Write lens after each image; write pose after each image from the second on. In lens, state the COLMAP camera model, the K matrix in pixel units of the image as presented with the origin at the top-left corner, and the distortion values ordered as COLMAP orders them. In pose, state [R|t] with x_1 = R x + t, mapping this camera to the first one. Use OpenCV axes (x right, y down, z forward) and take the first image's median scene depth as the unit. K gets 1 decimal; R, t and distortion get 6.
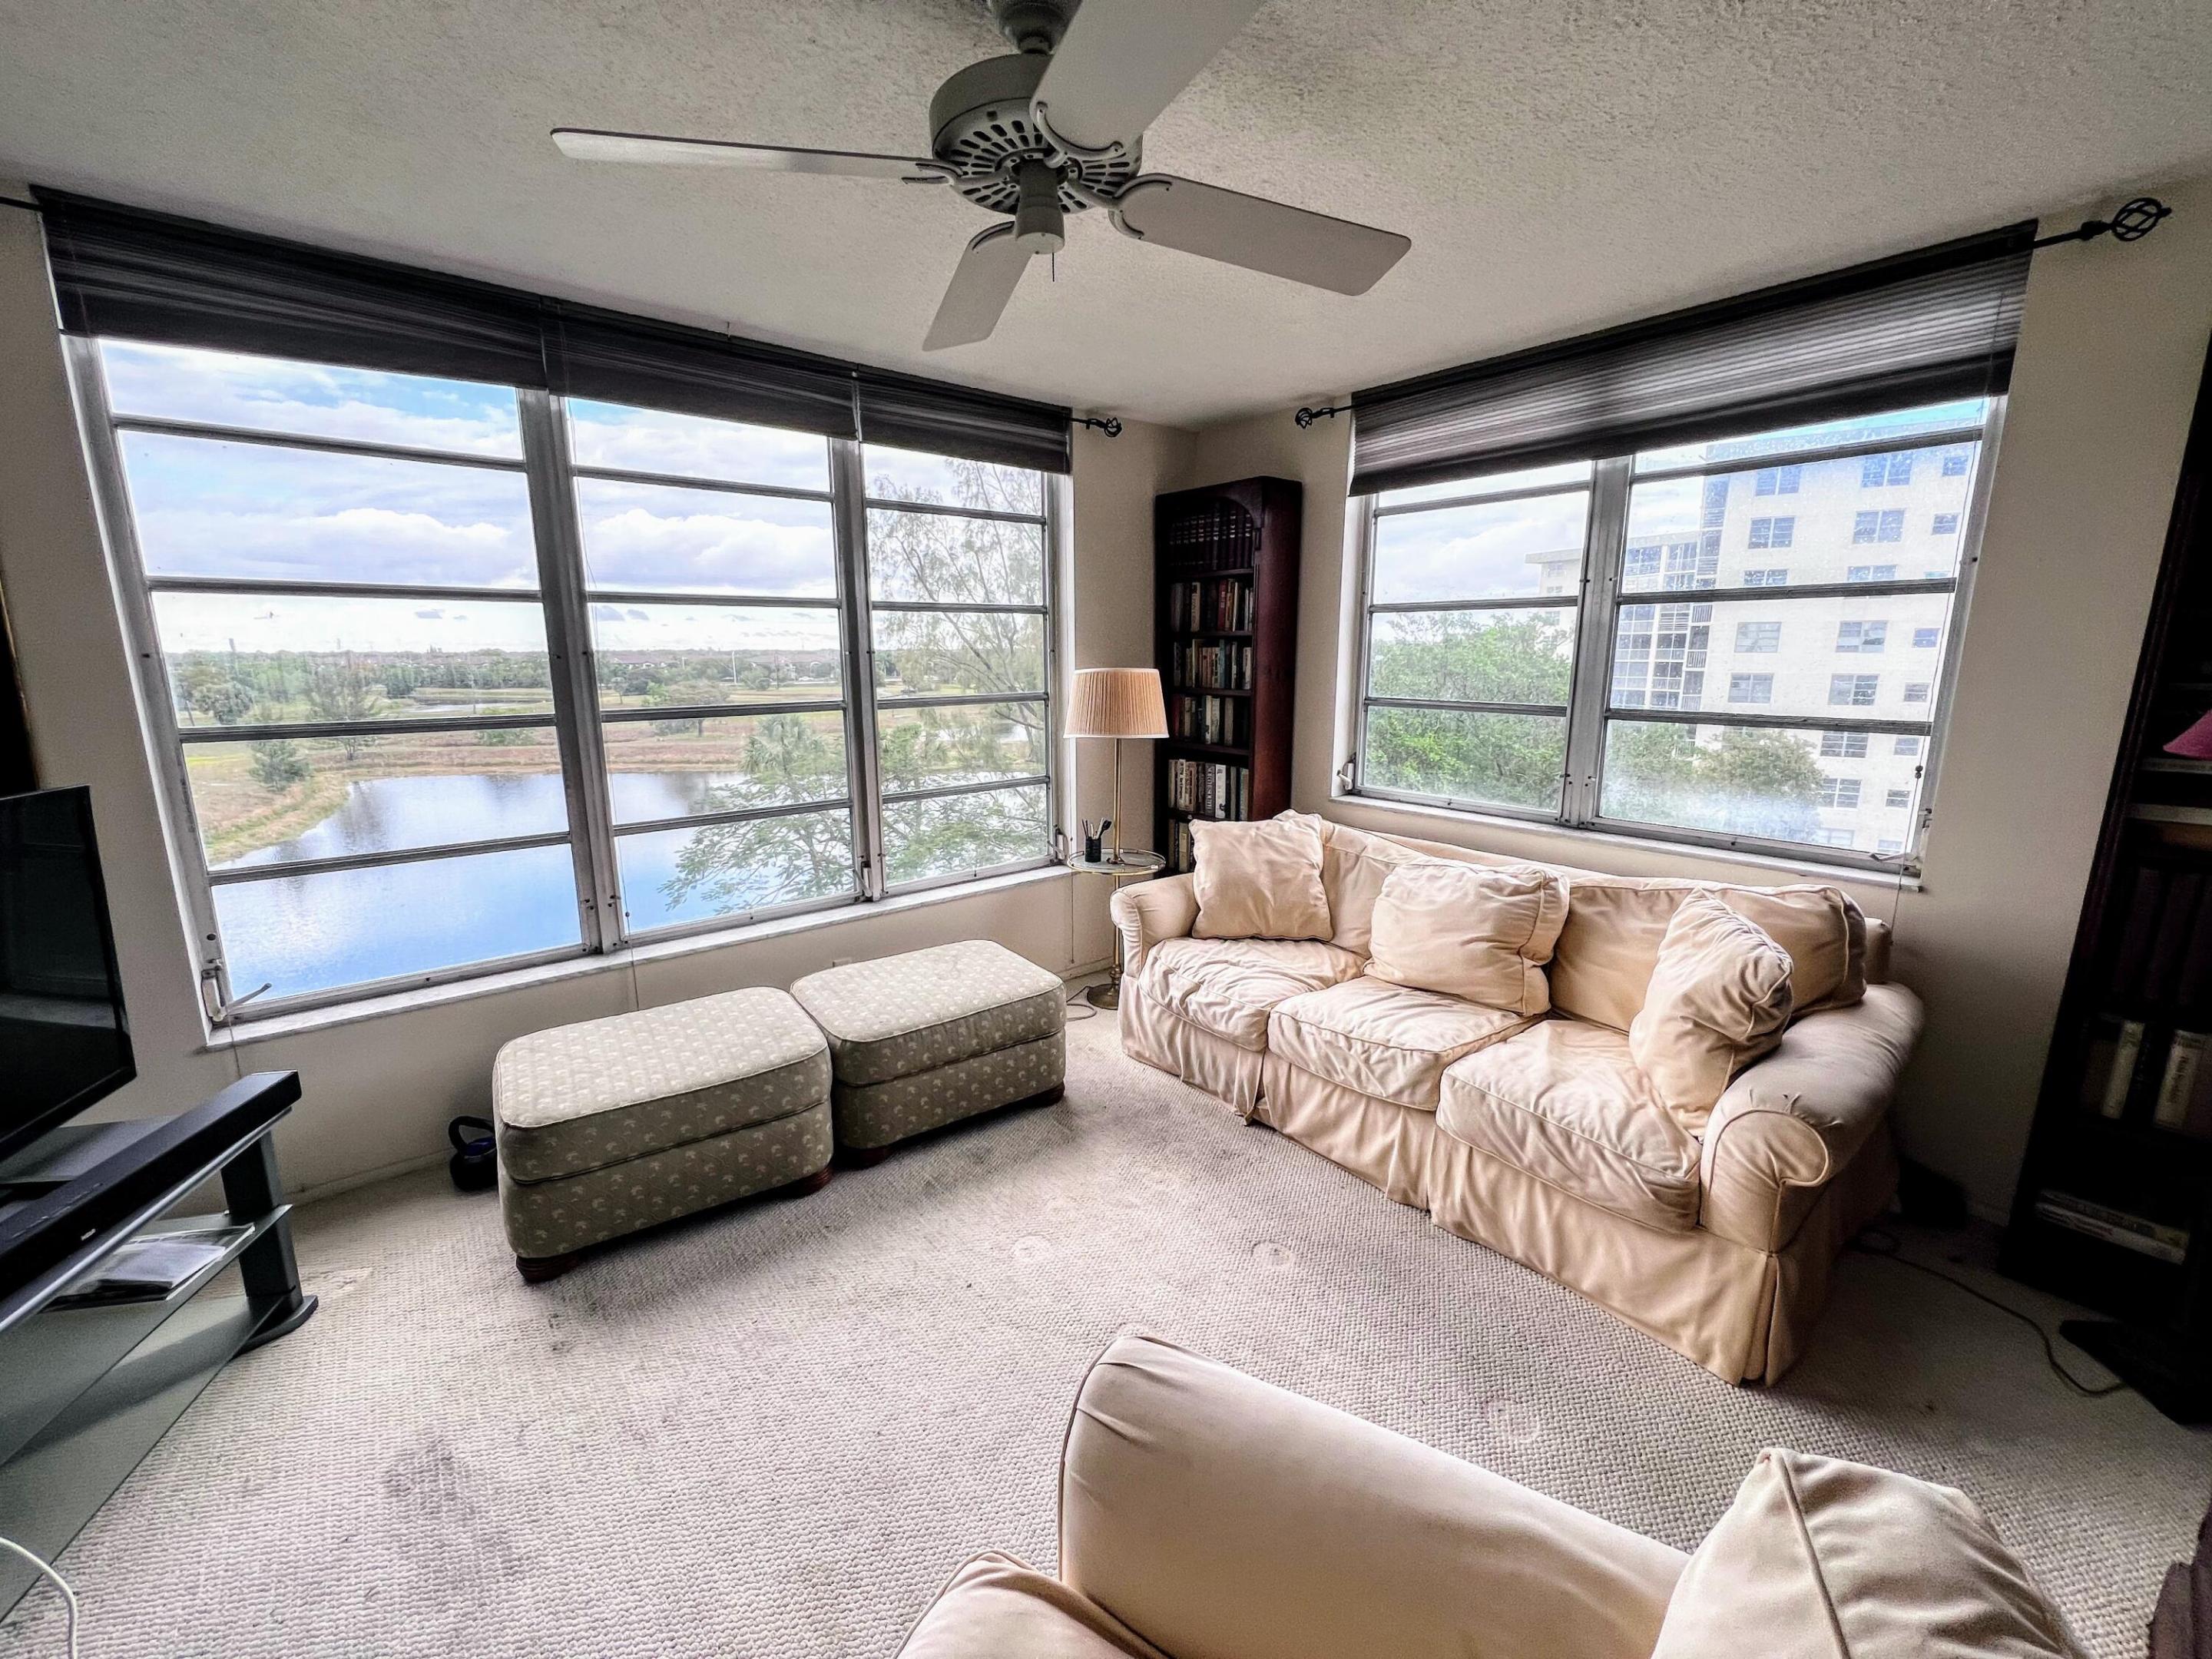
lens RADIAL K [[881.0, 0, 1093.8], [0, 881.0, 823.1], [0, 0, 1]] dist [-0.003957, 0.000882]
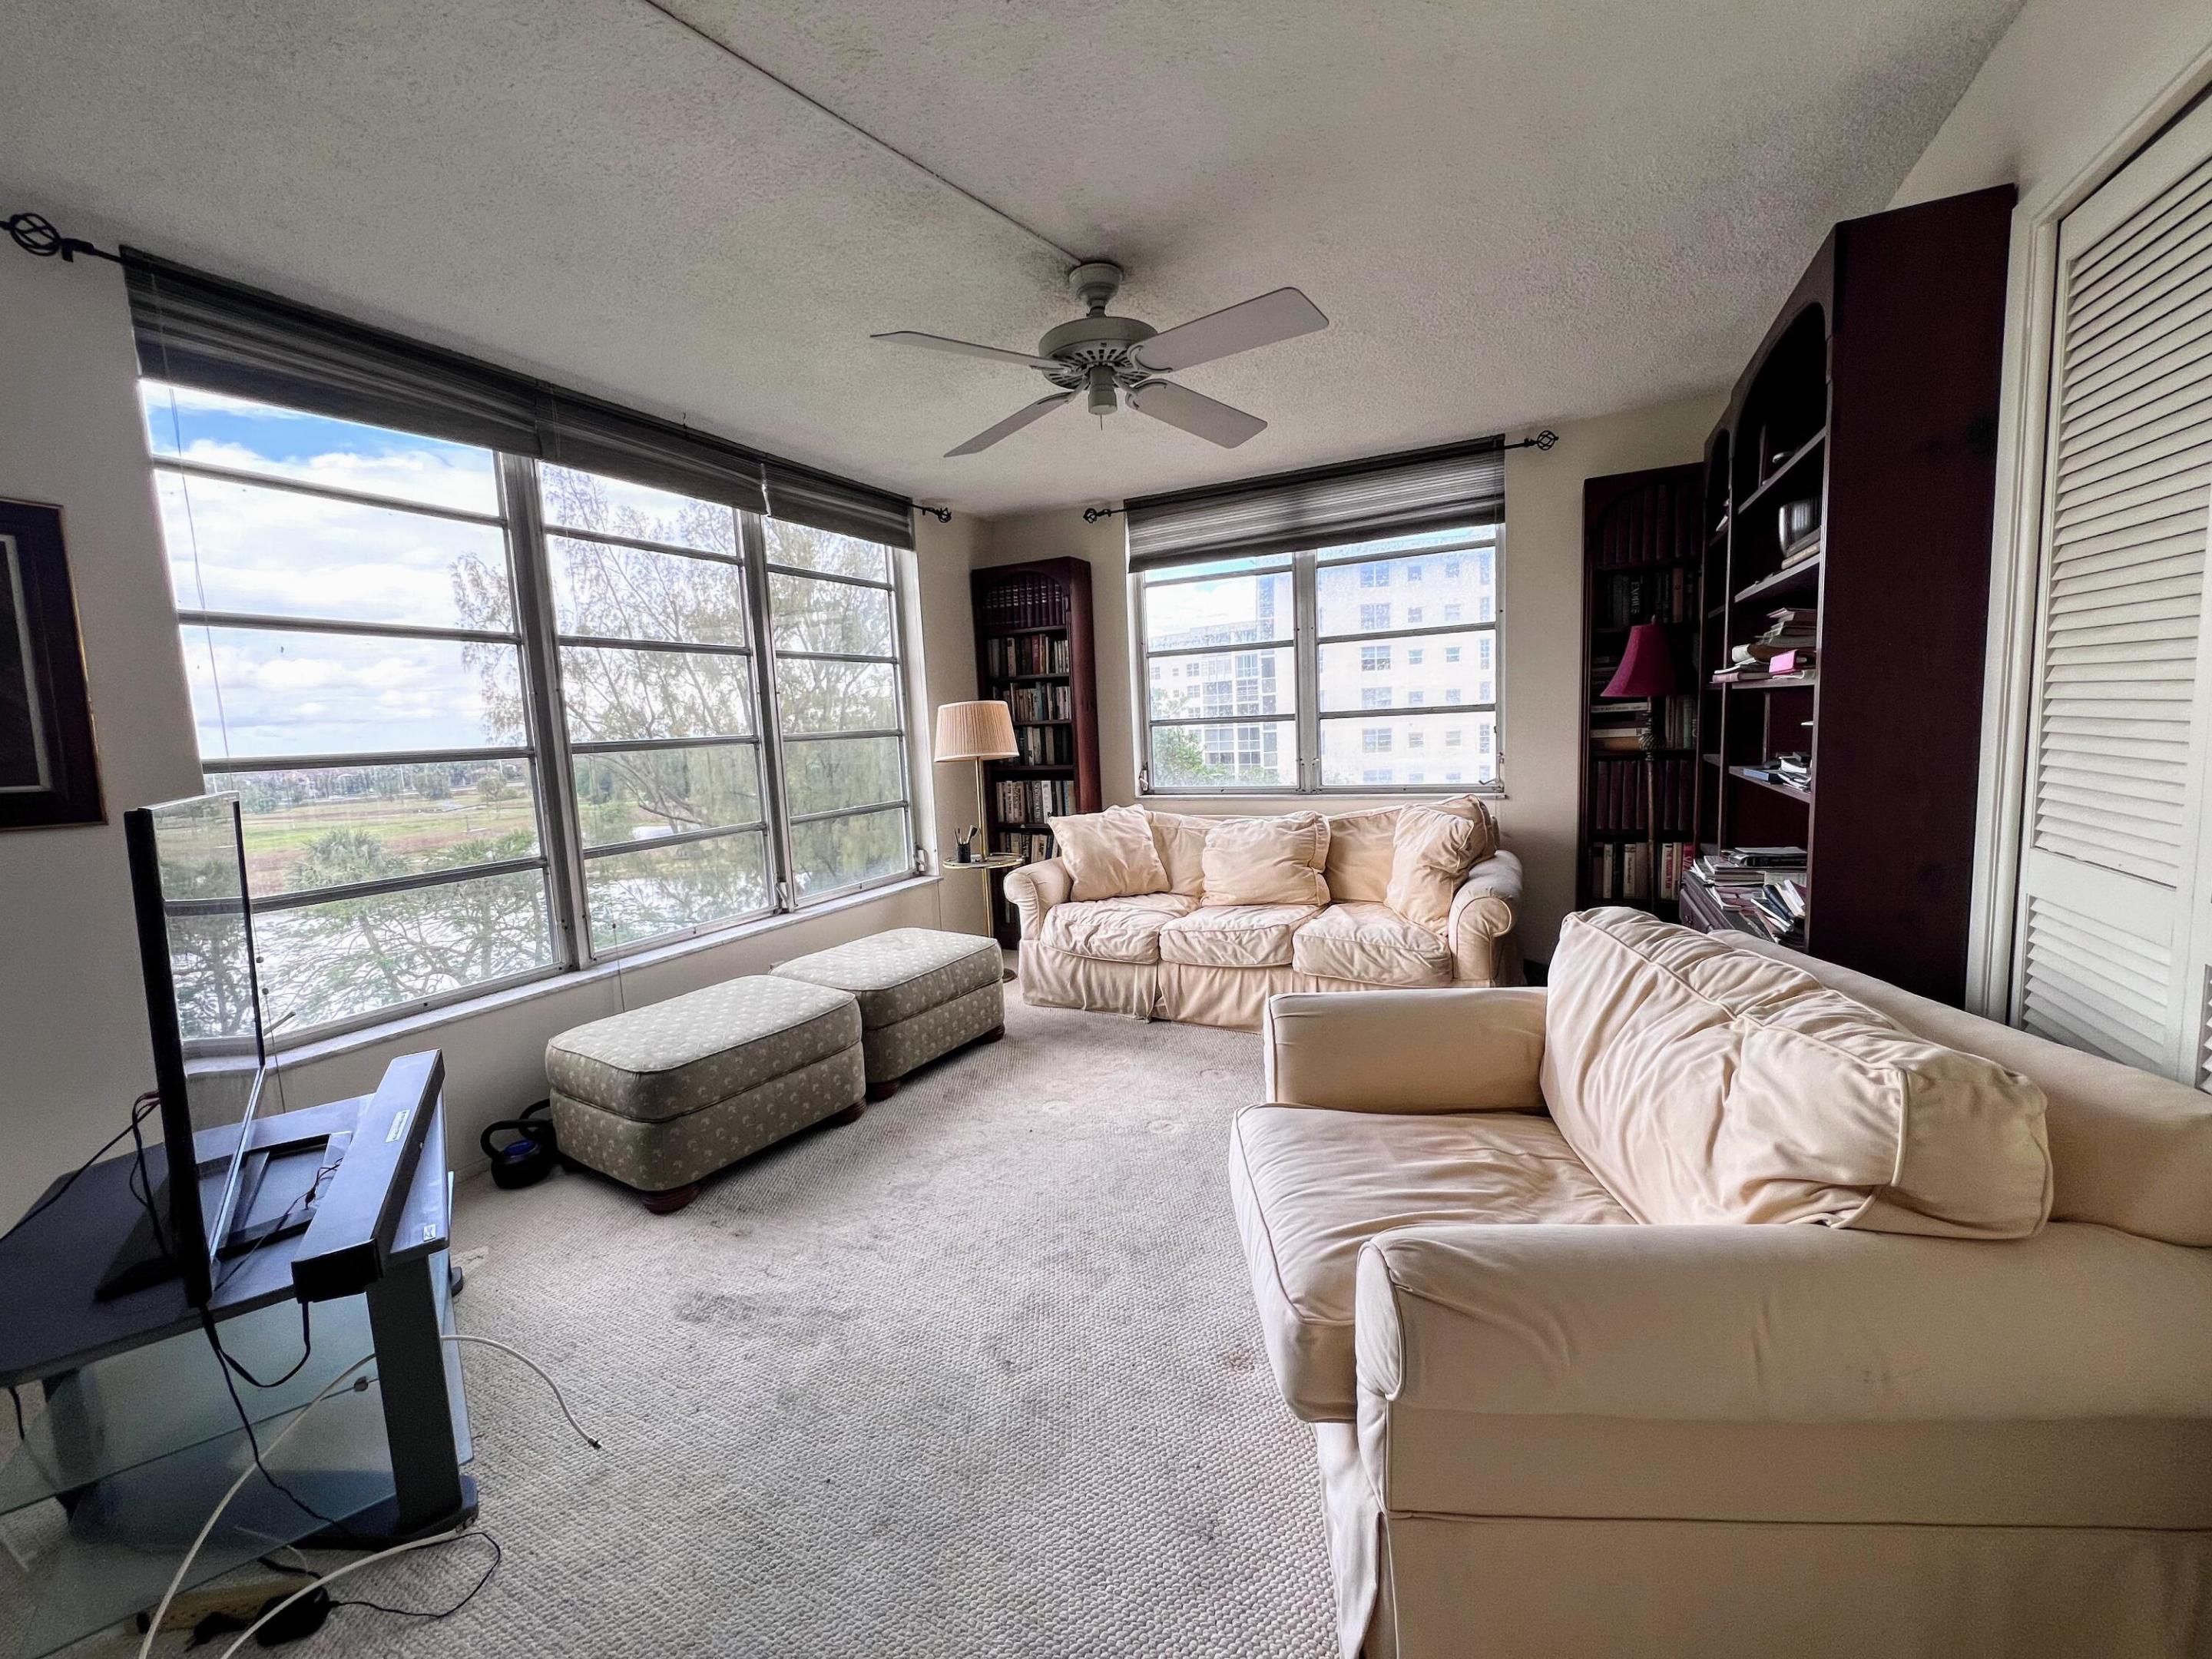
lens RADIAL K [[881.0, 0, 1089.9], [0, 881.0, 824.6], [0, 0, 1]] dist [-0.003957, 0.000882]
pose [[0.919588, -0.083242, 0.383963, -0.415089], [0.118292, 0.990610, -0.068545, 0.130187], [-0.374652, 0.108453, 0.920801, -0.245041]]
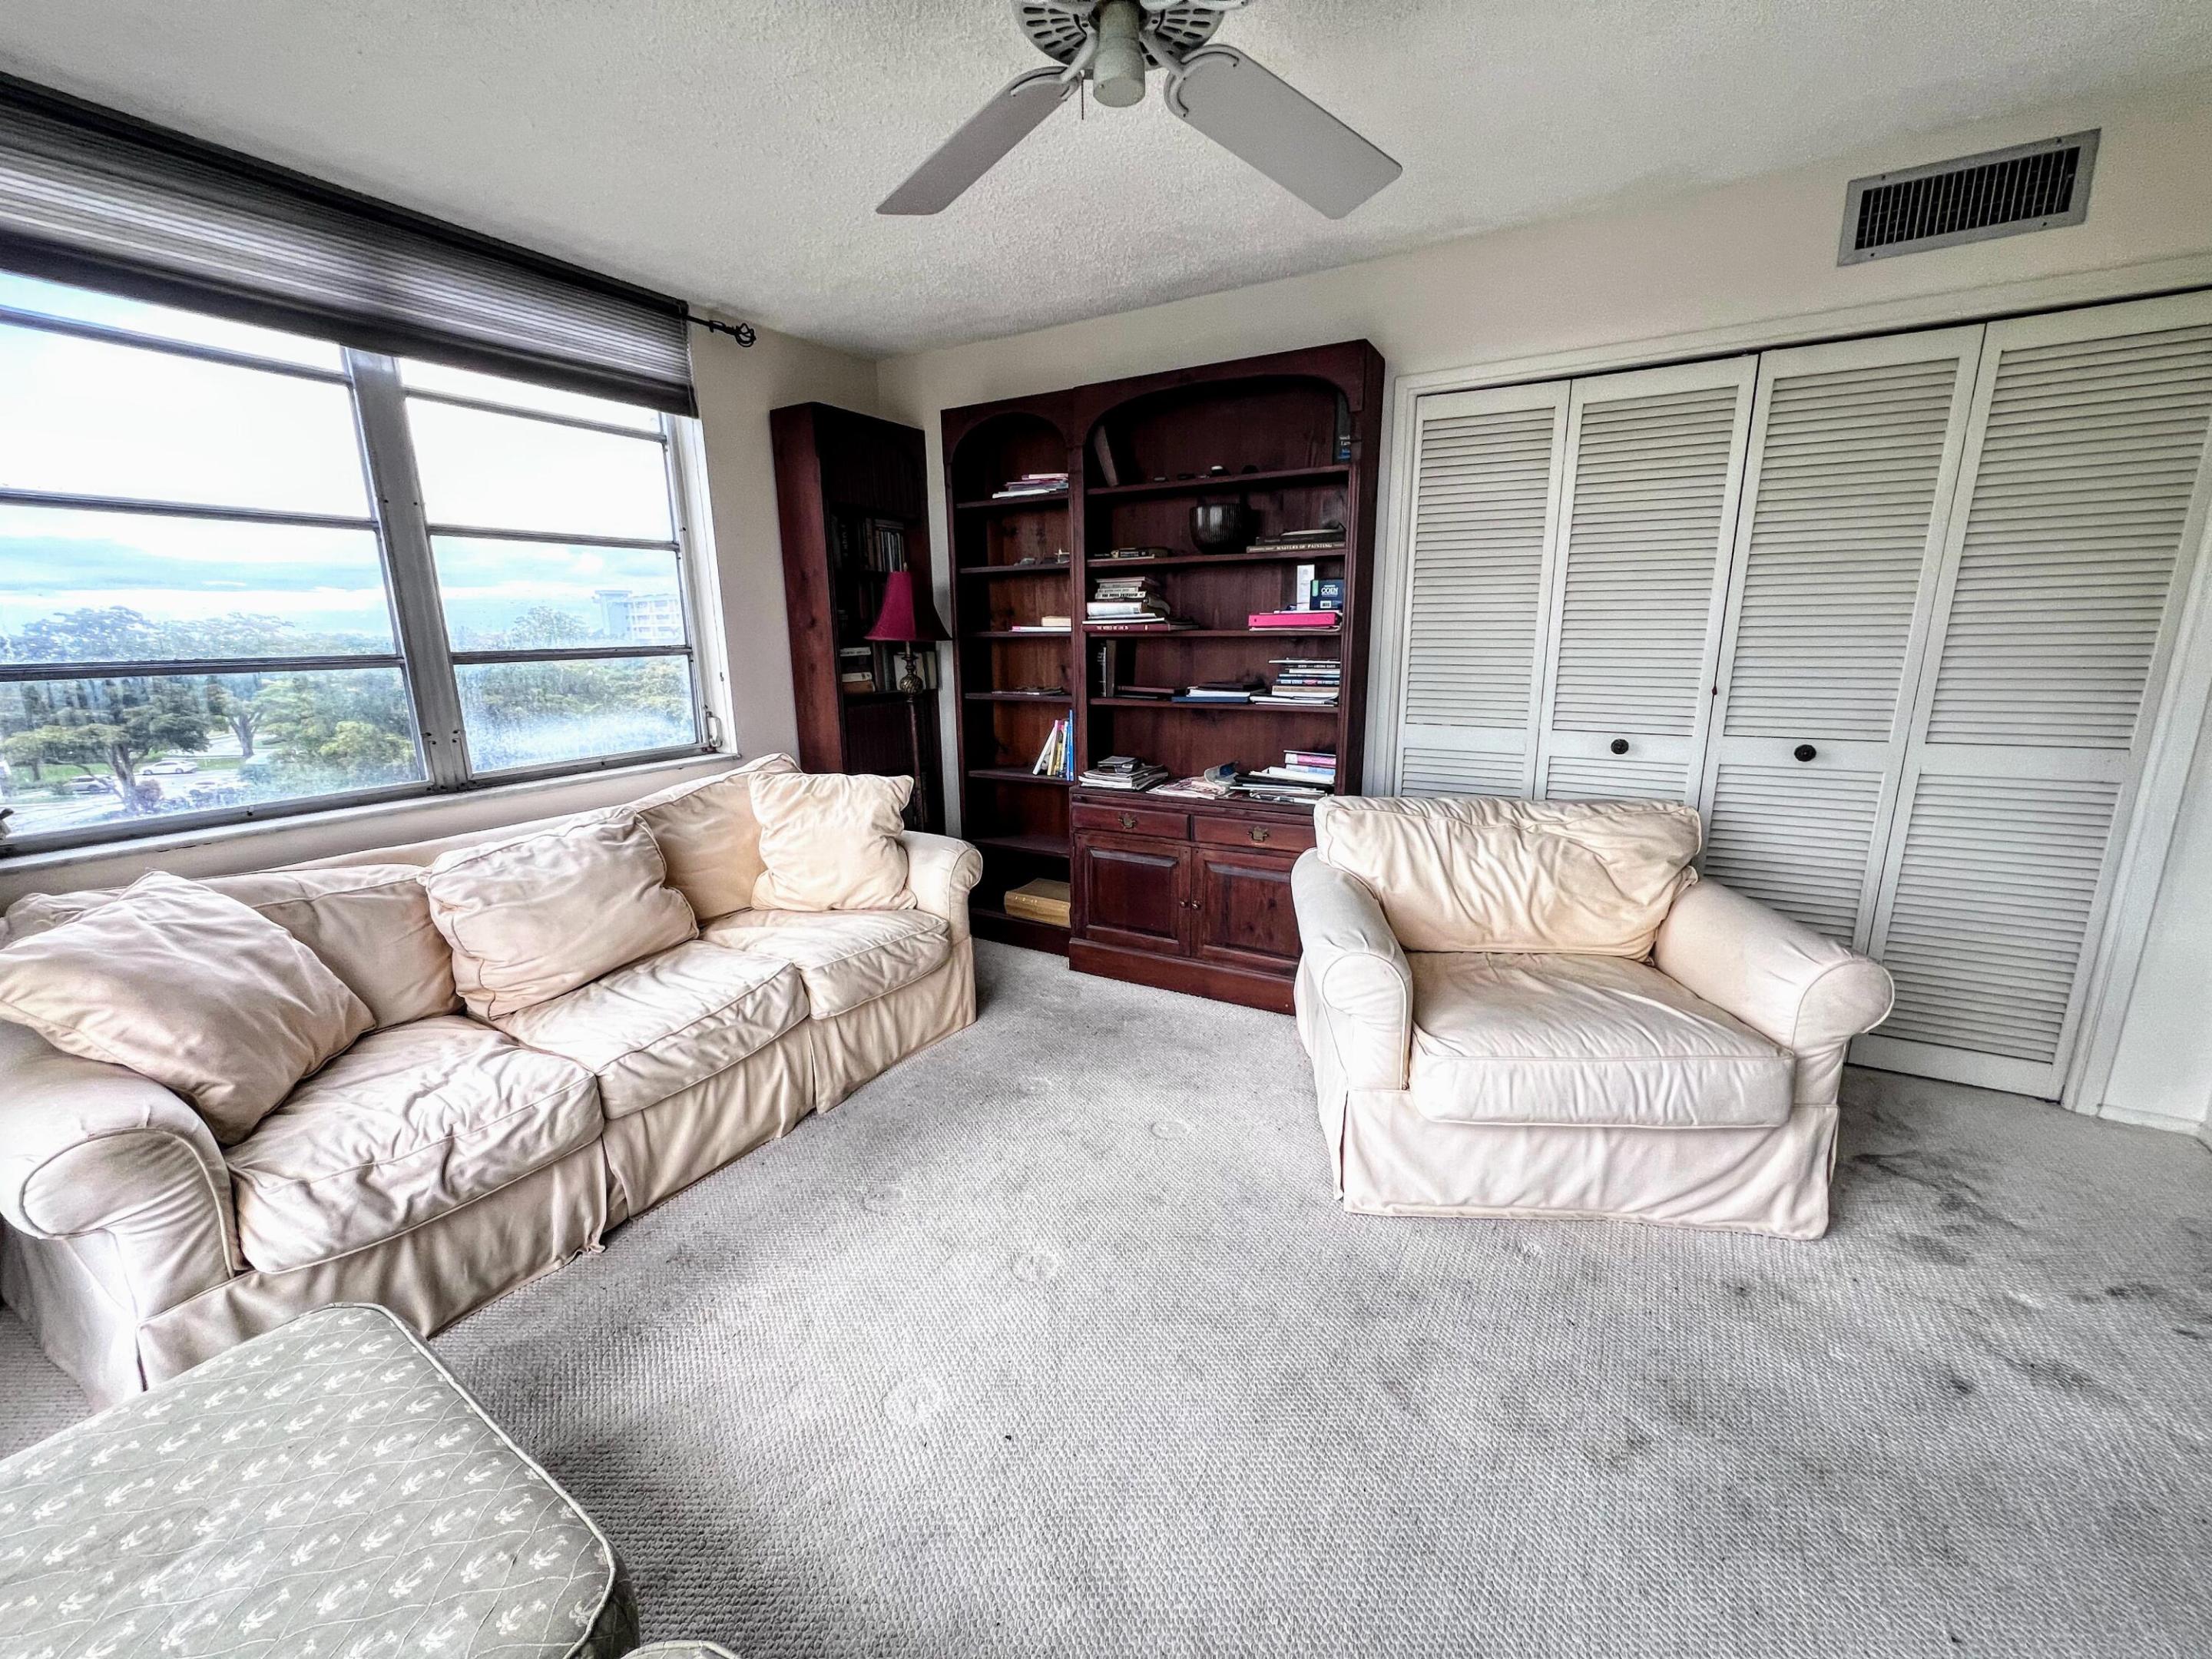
lens RADIAL K [[881.0, 0, 1100.6], [0, 881.0, 823.8], [0, 0, 1]] dist [-0.003957, 0.000882]
pose [[-0.345726, -0.199143, 0.916960, -0.557882], [0.196830, 0.940087, 0.278377, -0.094516], [-0.917459, 0.276728, -0.285815, 0.774315]]
